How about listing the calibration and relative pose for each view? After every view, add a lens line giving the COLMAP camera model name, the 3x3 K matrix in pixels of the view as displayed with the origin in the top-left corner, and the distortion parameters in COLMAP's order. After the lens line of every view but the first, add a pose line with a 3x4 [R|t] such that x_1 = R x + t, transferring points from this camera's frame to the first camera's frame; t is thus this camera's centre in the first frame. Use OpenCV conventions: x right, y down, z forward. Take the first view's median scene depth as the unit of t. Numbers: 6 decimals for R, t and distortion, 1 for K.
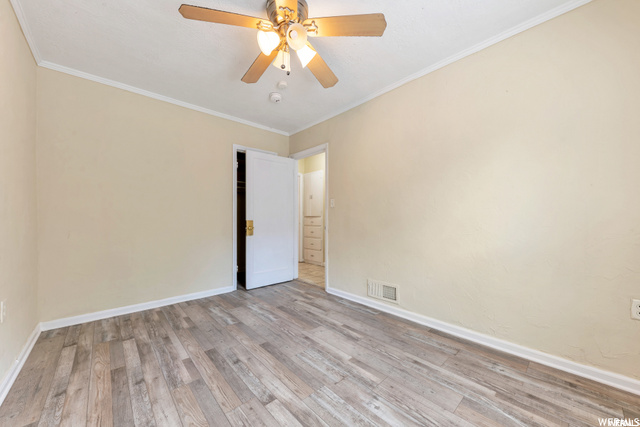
lens RADIAL K [[235.4, 0, 315.4], [0, 235.4, 216.4], [0, 0, 1]] dist [-0.004610, -0.000766]
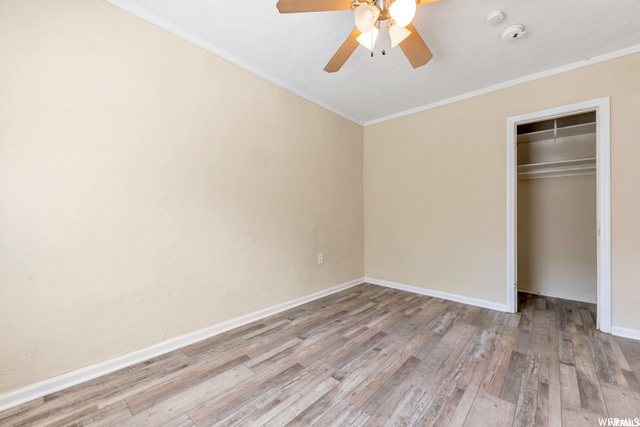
lens RADIAL K [[244.3, 0, 313.2], [0, 244.3, 213.8], [0, 0, 1]] dist [0.002285, -0.001797]
pose [[0.100426, -0.005208, -0.994931, 0.637197], [0.001851, 0.999986, -0.005048, 0.007163], [0.994943, -0.001335, 0.100434, 0.516055]]
